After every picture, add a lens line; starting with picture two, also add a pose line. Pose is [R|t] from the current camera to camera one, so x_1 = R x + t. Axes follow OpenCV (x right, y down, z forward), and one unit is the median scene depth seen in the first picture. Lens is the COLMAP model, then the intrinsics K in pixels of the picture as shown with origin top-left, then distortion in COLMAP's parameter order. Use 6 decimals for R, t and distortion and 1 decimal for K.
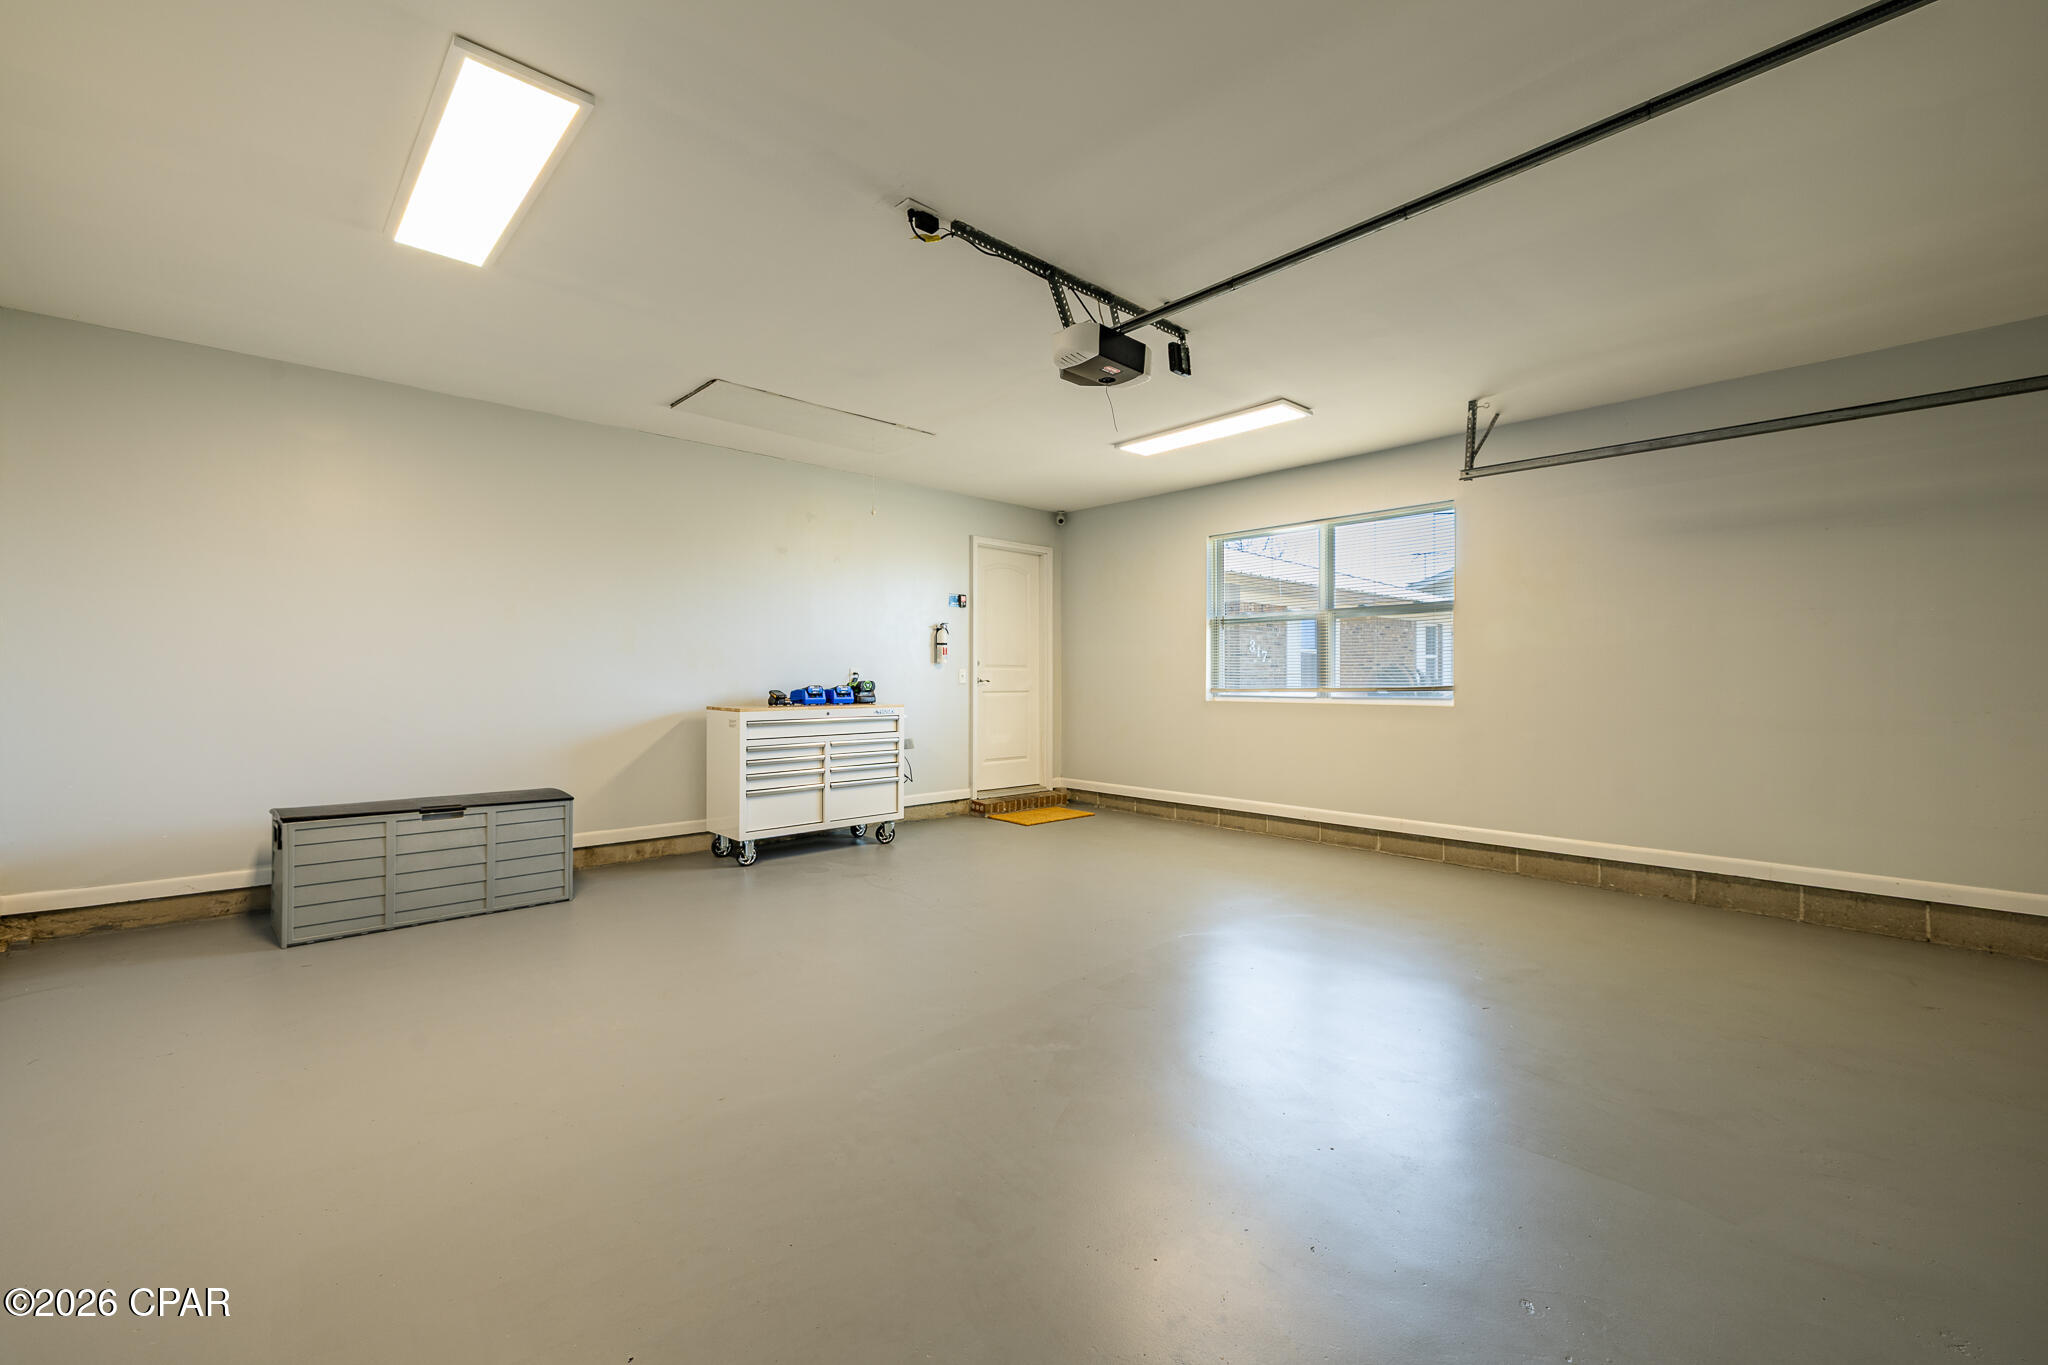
lens RADIAL K [[859.1, 0, 1021.4], [0, 859.1, 680.7], [0, 0, 1]] dist [-0.000079, -0.000263]
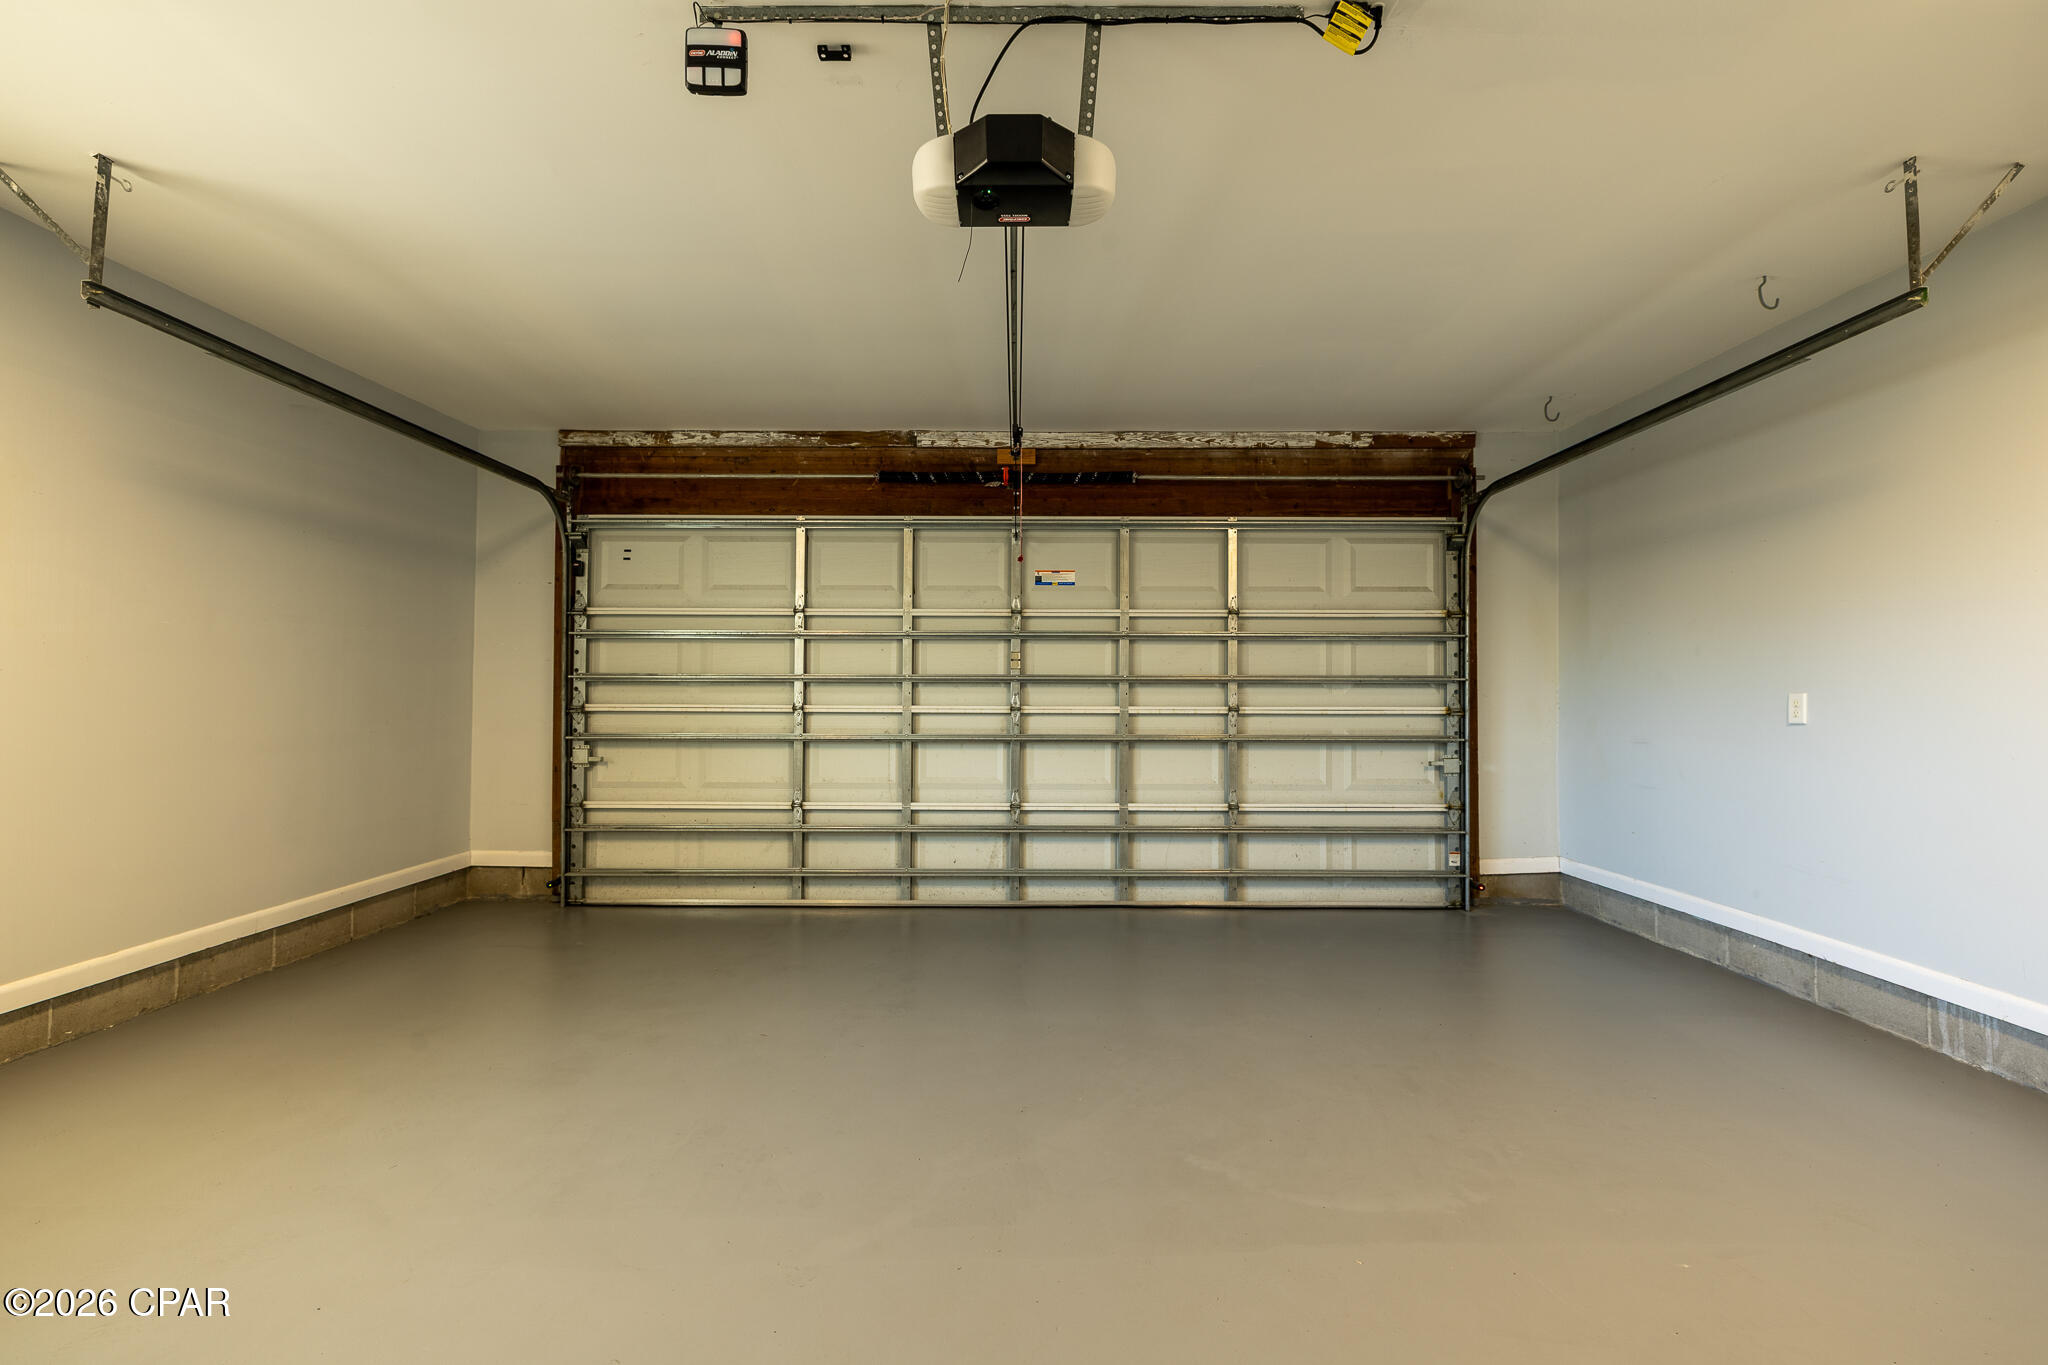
lens RADIAL K [[859.1, 0, 1019.0], [0, 859.1, 681.8], [0, 0, 1]] dist [-0.000079, -0.000263]
pose [[-0.727329, 0.003684, 0.686279, -0.242743], [-0.001640, 0.999973, -0.007107, -0.008481], [-0.686287, -0.006295, -0.727304, 1.077089]]
